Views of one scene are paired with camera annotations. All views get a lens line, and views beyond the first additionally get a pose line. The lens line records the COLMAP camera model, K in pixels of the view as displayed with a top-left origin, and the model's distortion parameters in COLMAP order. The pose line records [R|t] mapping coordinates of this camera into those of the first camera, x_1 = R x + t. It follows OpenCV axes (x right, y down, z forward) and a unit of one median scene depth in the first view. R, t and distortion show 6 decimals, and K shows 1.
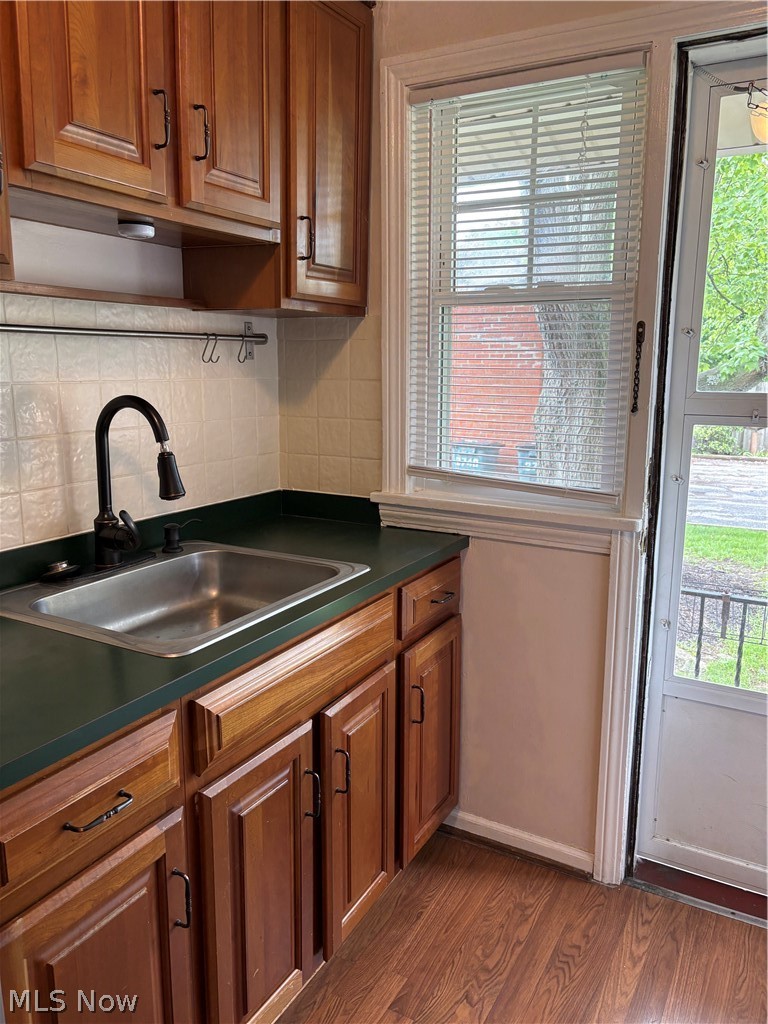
lens RADIAL K [[774.5, 0, 387.6], [0, 774.5, 519.9], [0, 0, 1]] dist [0.039197, -0.048523]
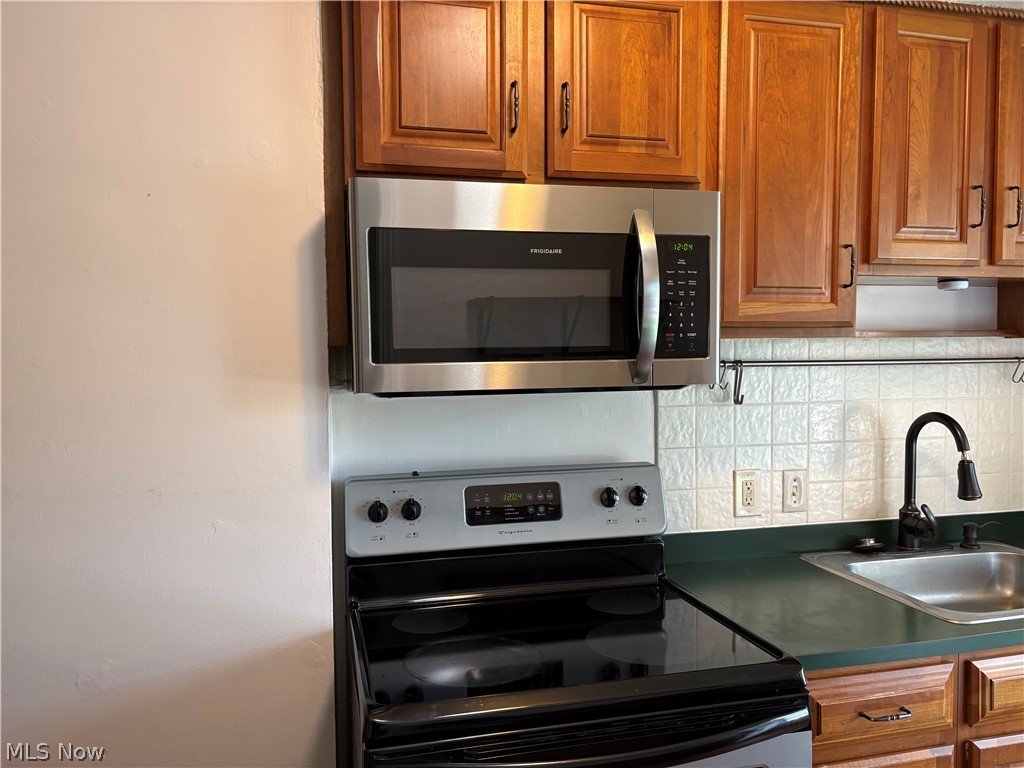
lens RADIAL K [[774.5, 0, 507.1], [0, 774.5, 385.3], [0, 0, 1]] dist [0.039197, -0.048523]
pose [[0.670103, 0.011690, -0.742176, 0.135568], [-0.134096, 0.985331, -0.105555, 0.021583], [0.730055, 0.170255, 0.661841, -0.341482]]
